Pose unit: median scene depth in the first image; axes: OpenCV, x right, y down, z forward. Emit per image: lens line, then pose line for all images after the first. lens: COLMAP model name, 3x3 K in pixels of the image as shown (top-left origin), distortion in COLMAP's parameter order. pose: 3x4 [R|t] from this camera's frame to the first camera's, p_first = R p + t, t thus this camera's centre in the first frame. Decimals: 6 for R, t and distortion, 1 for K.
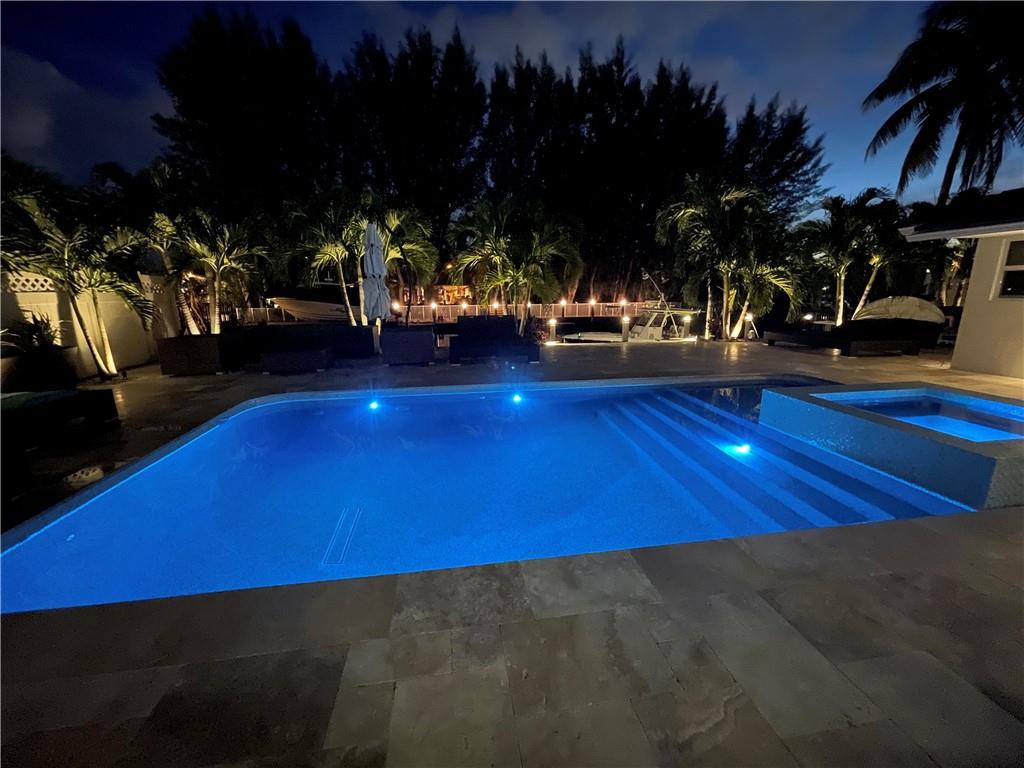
lens RADIAL K [[413.1, 0, 512.0], [0, 413.1, 384.0], [0, 0, 1]] dist [-0.001352, 0.000188]
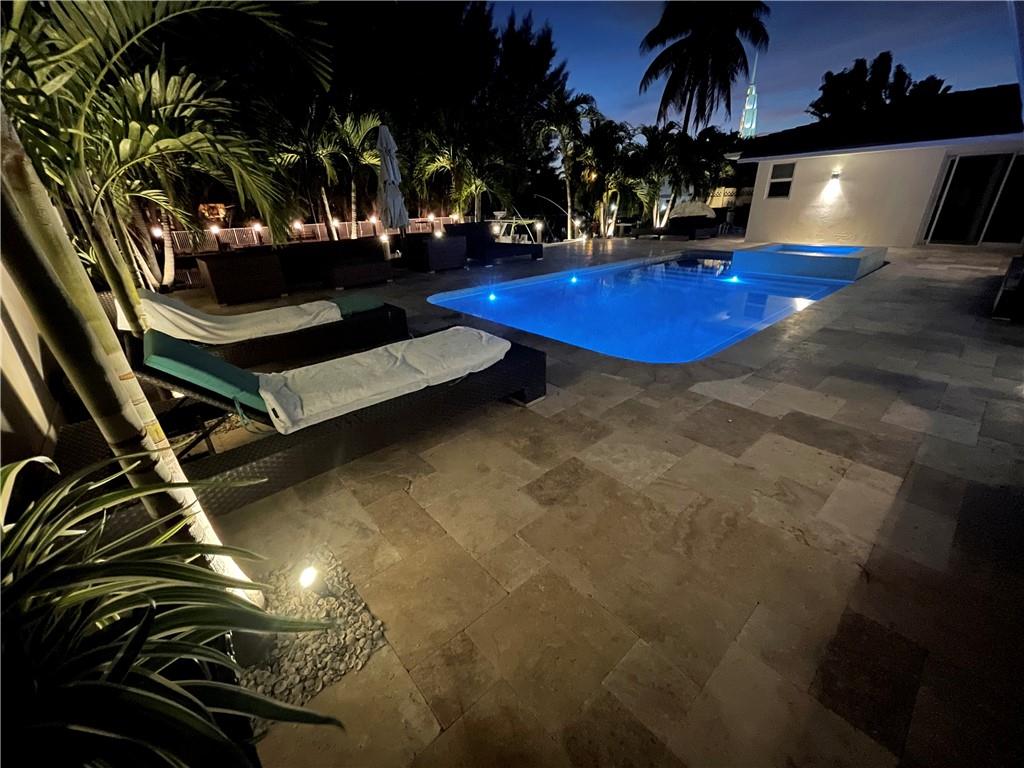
lens RADIAL K [[413.1, 0, 512.0], [0, 413.1, 384.0], [0, 0, 1]] dist [-0.001352, 0.000188]
pose [[0.845306, -0.226561, 0.483868, -0.486734], [0.136179, 0.967091, 0.214919, 0.022537], [-0.516636, -0.115780, 0.848341, -0.031294]]
